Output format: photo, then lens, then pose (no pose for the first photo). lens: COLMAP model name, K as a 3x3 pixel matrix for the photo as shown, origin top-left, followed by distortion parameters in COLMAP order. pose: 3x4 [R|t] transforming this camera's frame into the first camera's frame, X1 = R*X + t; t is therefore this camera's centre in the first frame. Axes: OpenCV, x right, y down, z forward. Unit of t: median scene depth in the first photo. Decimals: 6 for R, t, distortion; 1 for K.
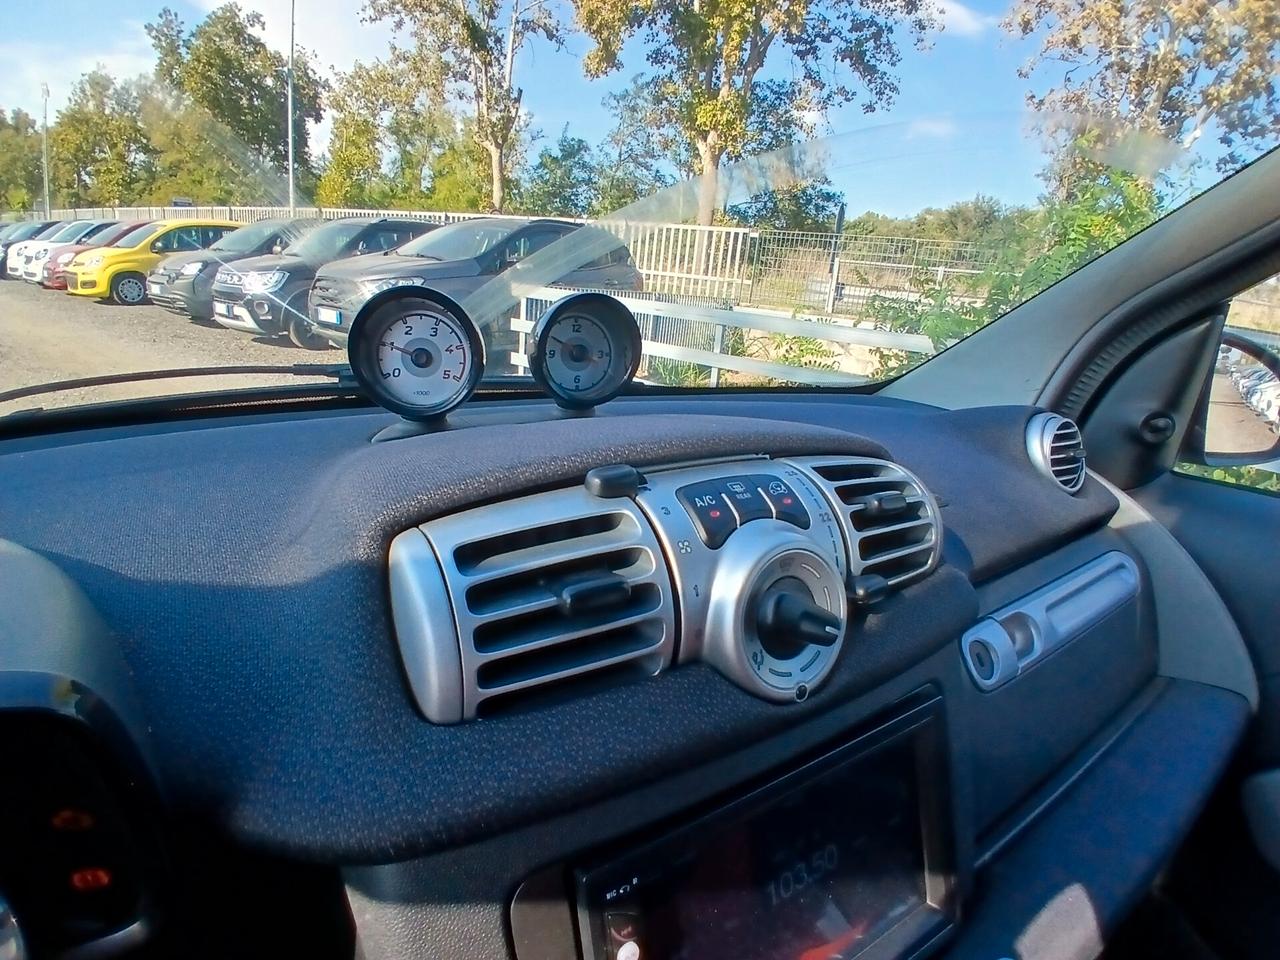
lens RADIAL K [[642.7, 0, 636.8], [0, 642.7, 484.6], [0, 0, 1]] dist [0.009074, -0.047155]
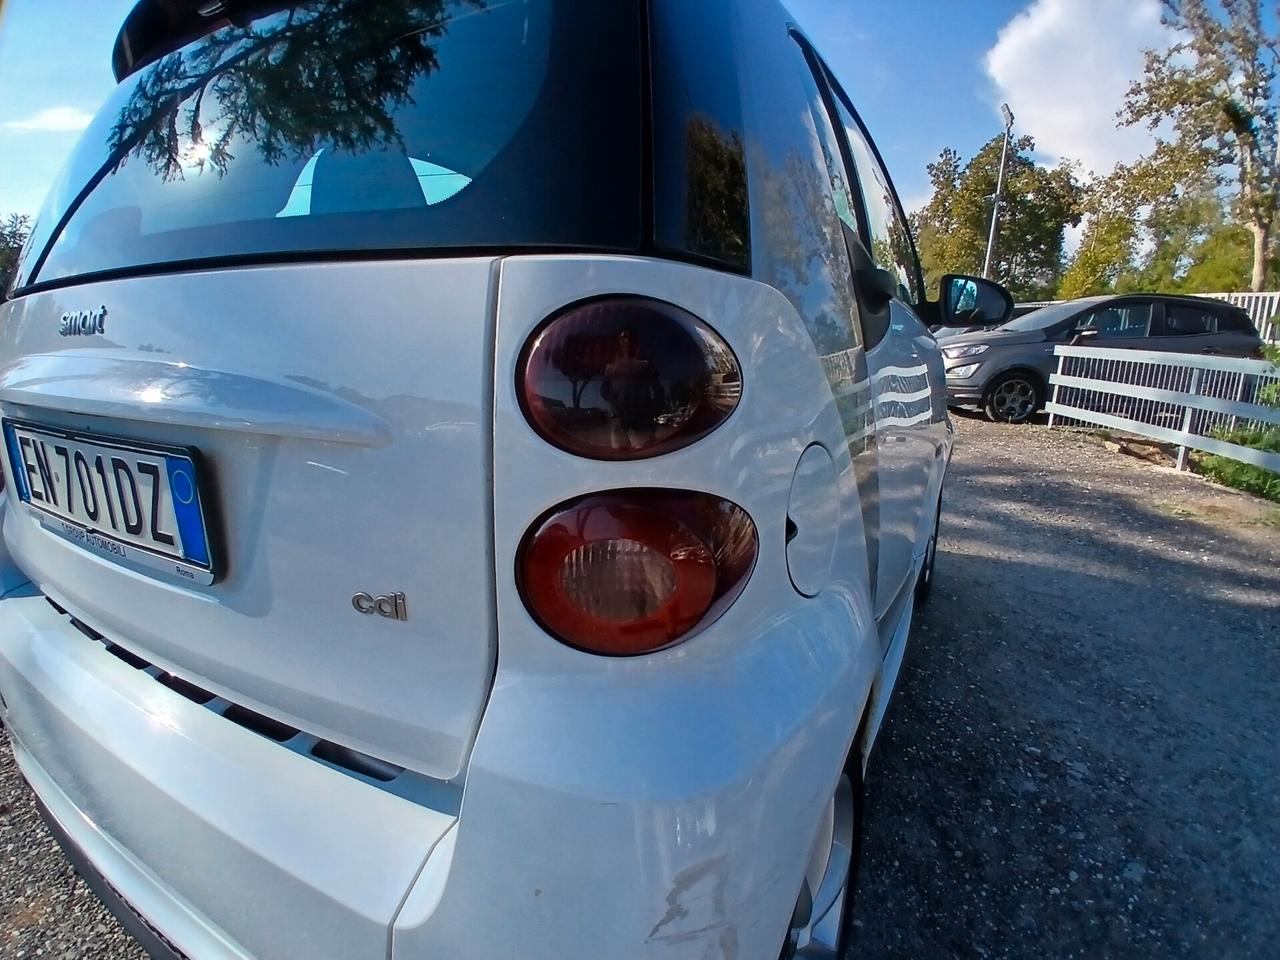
lens RADIAL K [[655.5, 0, 637.2], [0, 655.5, 486.6], [0, 0, 1]] dist [-0.019133, -0.032121]
pose [[0.518144, 0.131186, -0.845173, 0.098386], [-0.254661, 0.967012, -0.006026, 0.032270], [0.816502, 0.218354, 0.534459, -0.049566]]
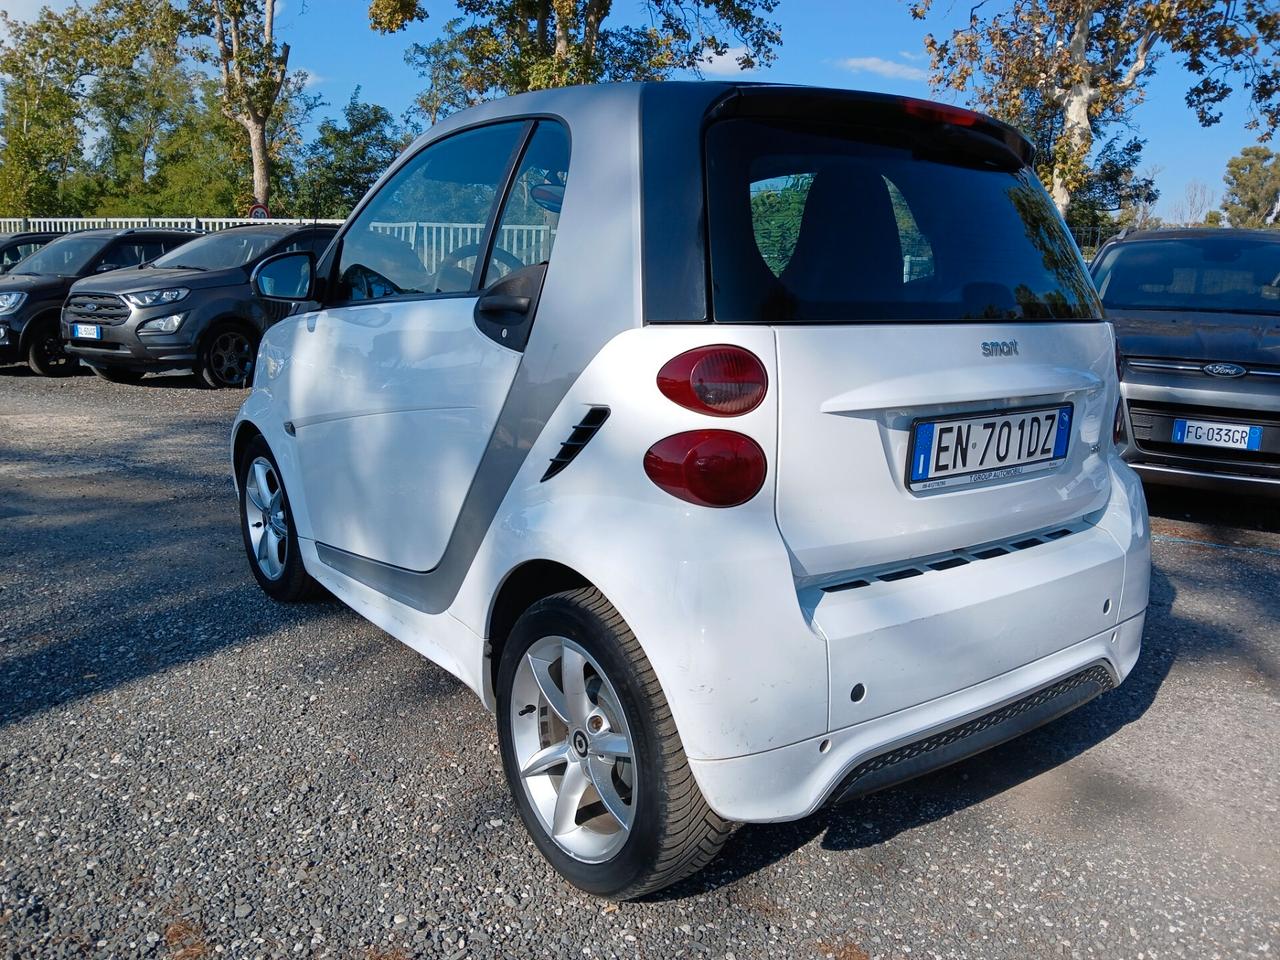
lens RADIAL K [[1018.6, 0, 624.5], [0, 1018.6, 477.7], [0, 0, 1]] dist [0.026273, -0.076934]
pose [[0.990211, -0.071386, 0.119941, 0.026107], [0.086429, 0.988347, -0.125303, 0.047826], [-0.109599, 0.134443, 0.984842, -0.125482]]
